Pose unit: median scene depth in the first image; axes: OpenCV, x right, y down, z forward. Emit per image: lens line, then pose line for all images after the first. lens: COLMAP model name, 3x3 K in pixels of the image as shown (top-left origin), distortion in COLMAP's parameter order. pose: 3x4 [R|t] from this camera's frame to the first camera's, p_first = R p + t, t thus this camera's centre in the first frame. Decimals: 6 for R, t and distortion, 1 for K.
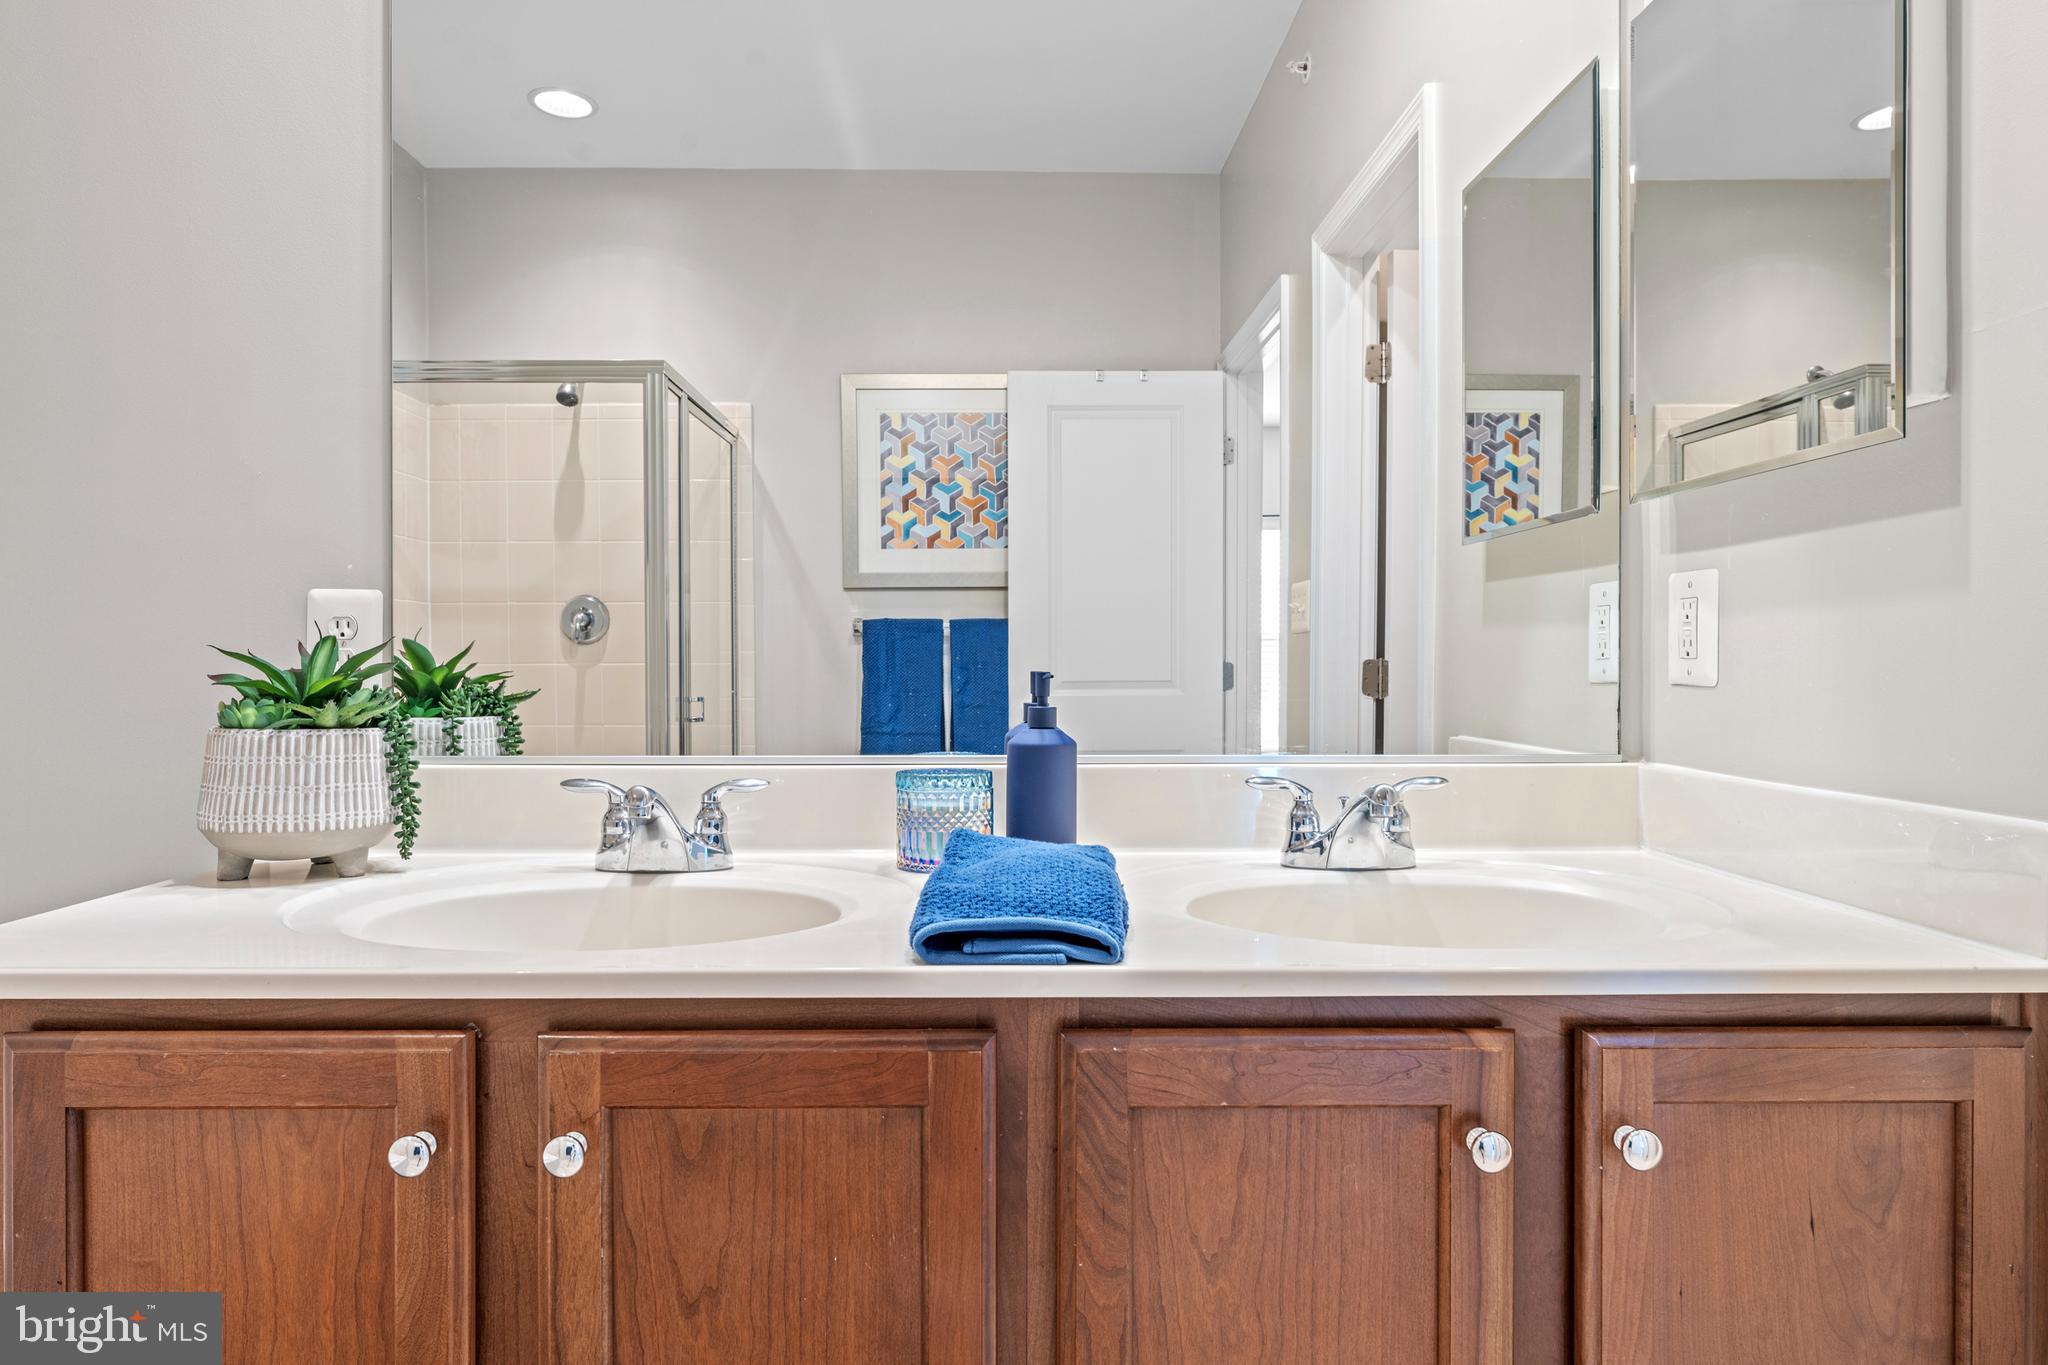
lens RADIAL K [[1176.8, 0, 981.6], [0, 1176.8, 665.2], [0, 0, 1]] dist [-0.000653, -0.001447]
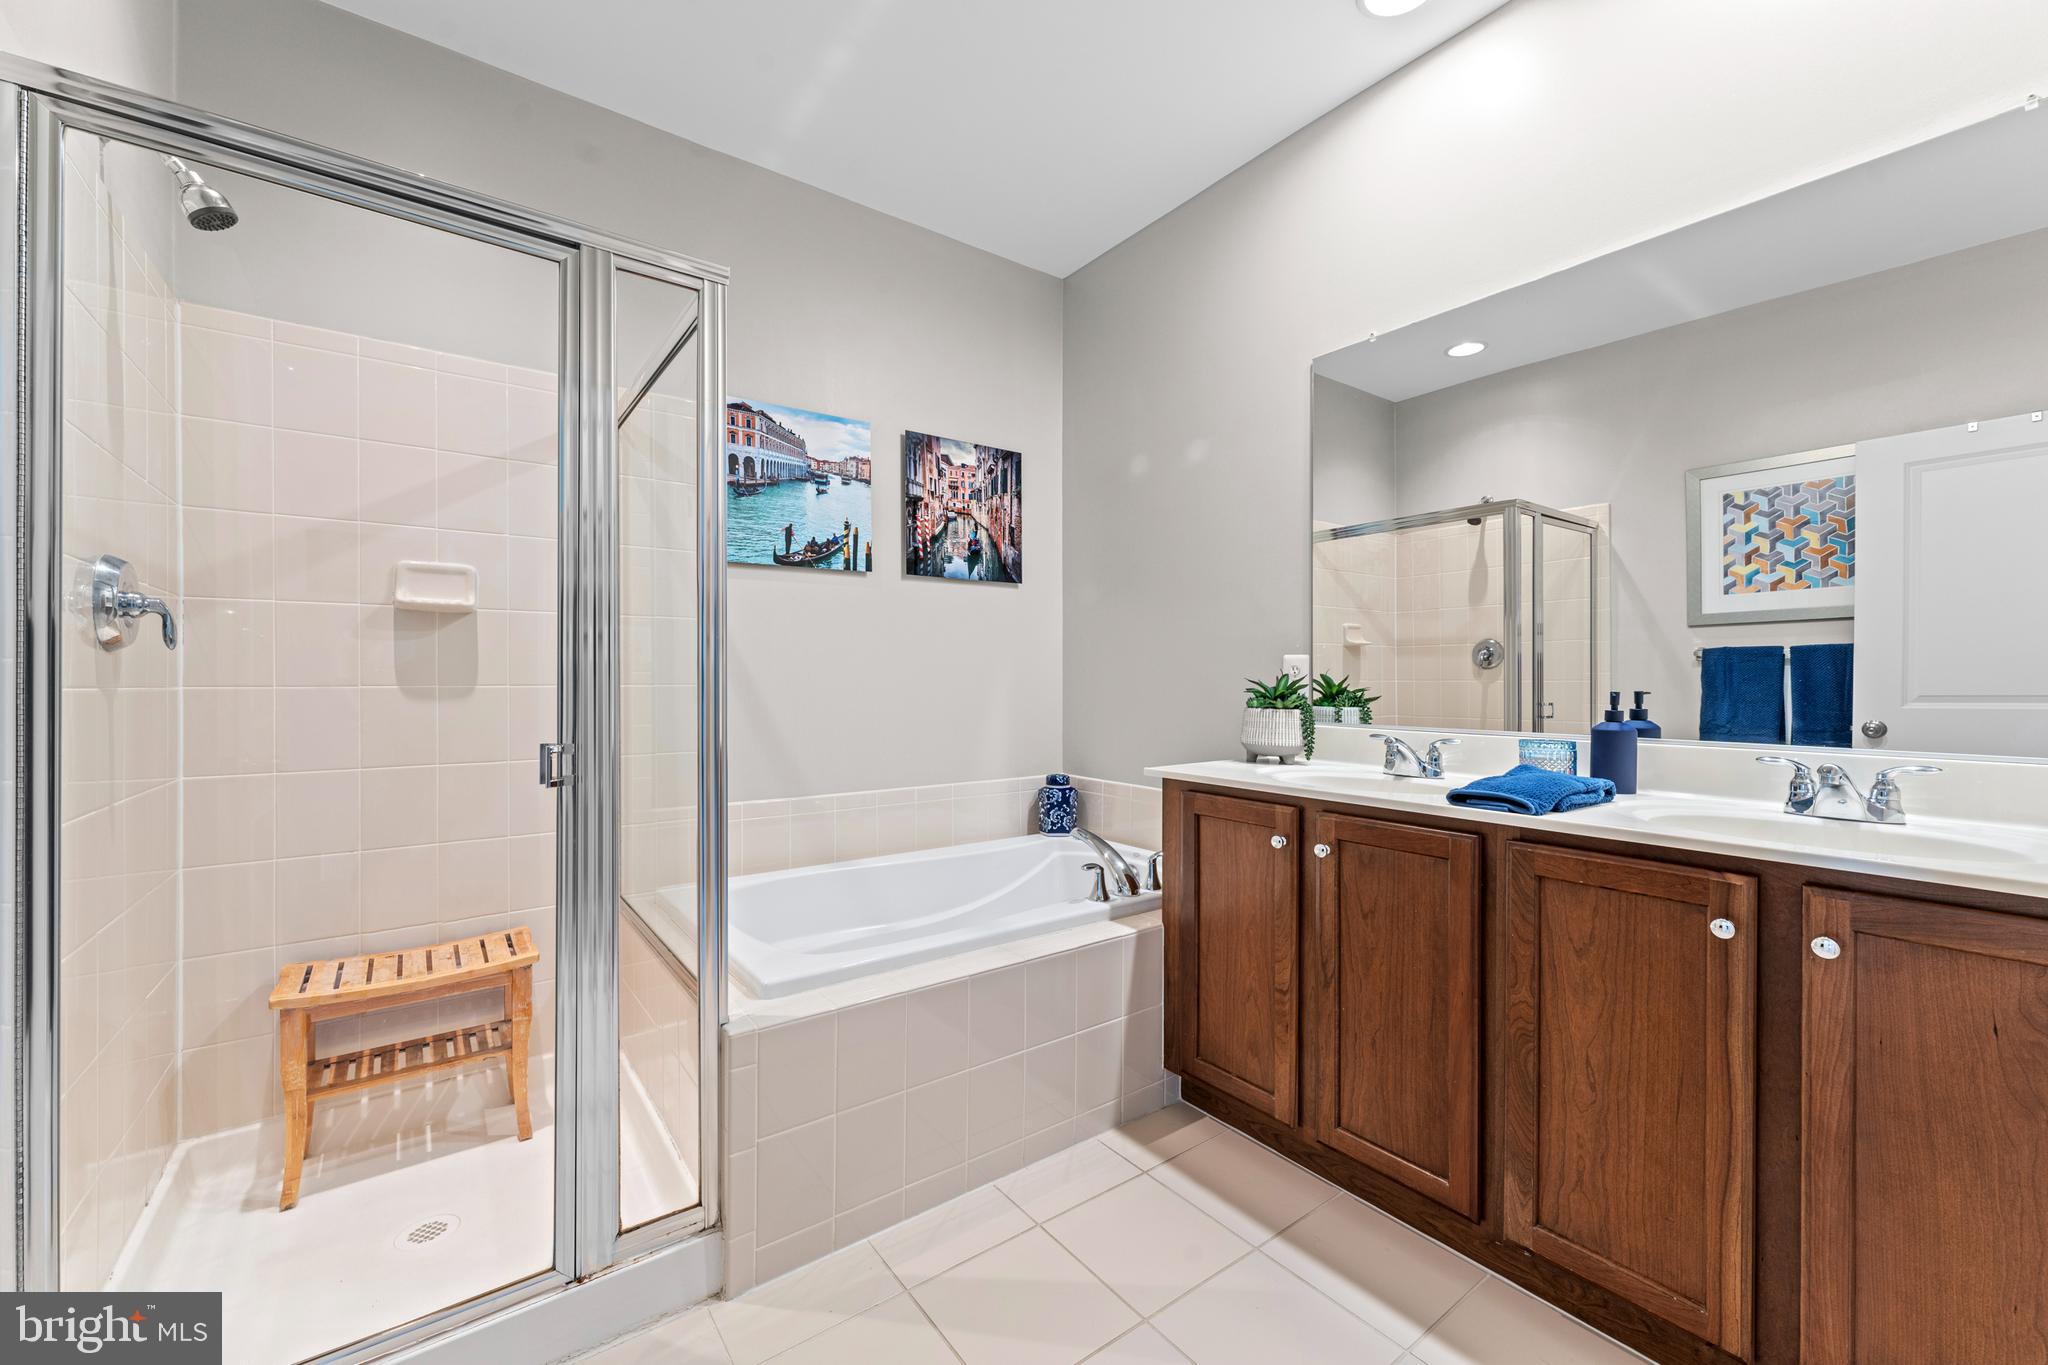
lens RADIAL K [[808.6, 0, 1011.0], [0, 808.6, 680.1], [0, 0, 1]] dist [-0.000252, 0.000257]
pose [[0.580163, 0.003347, -0.814493, 0.585613], [-0.000312, 0.999992, 0.003887, -0.018933], [0.814500, -0.002001, 0.580160, -0.570572]]
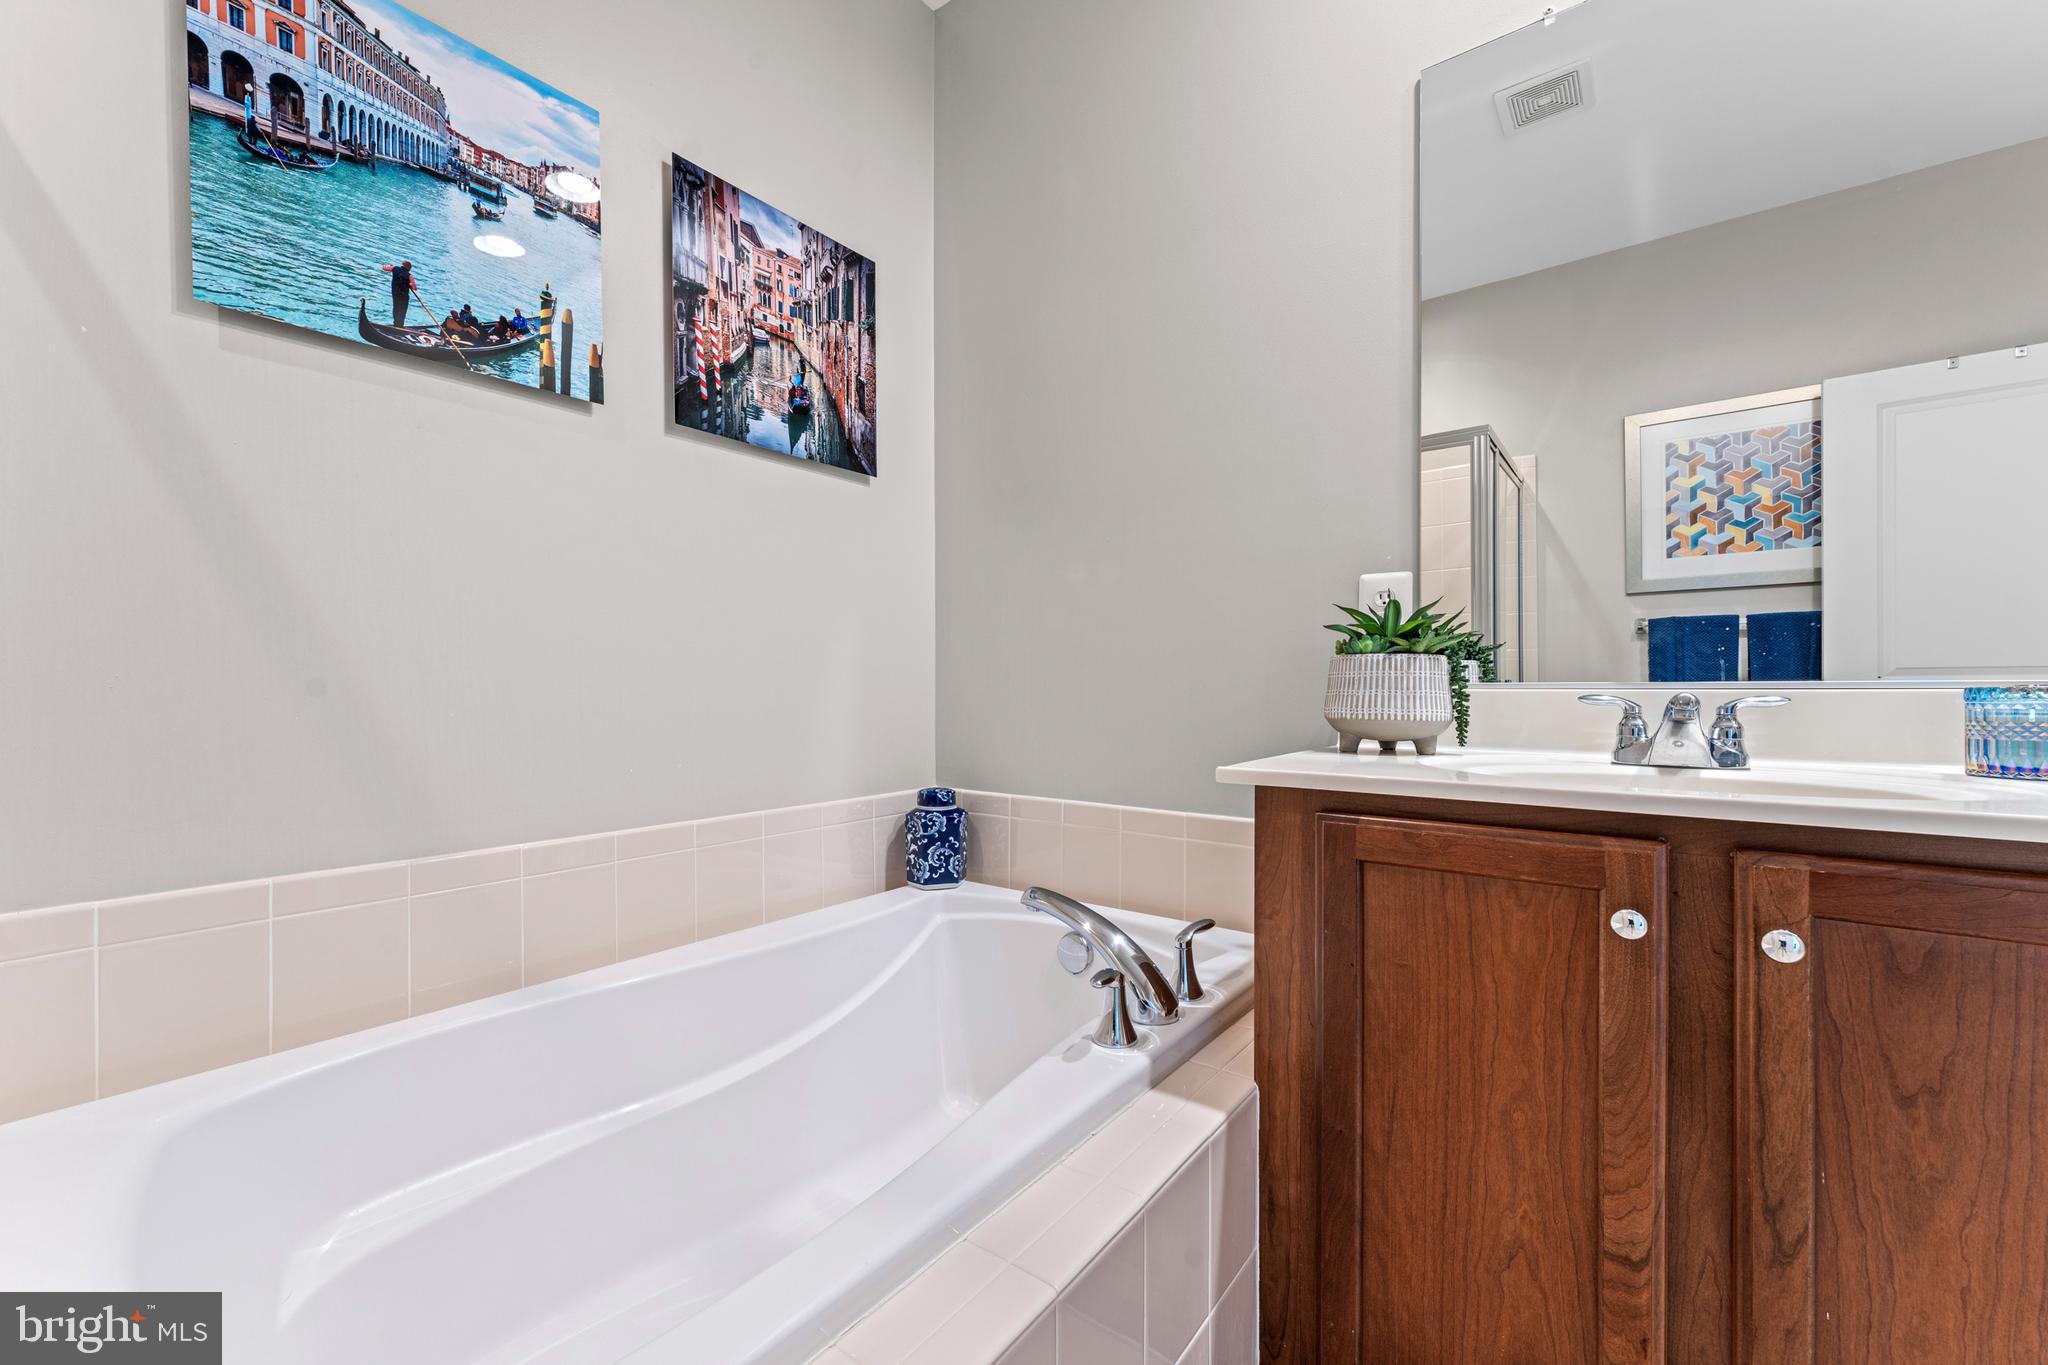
lens RADIAL K [[808.6, 0, 1011.6], [0, 808.6, 694.2], [0, 0, 1]] dist [-0.000252, 0.000257]
pose [[0.788778, 0.002899, -0.614671, -0.318654], [0.001099, 0.999981, 0.006127, 0.094873], [0.614677, -0.005509, 0.788760, -0.126575]]
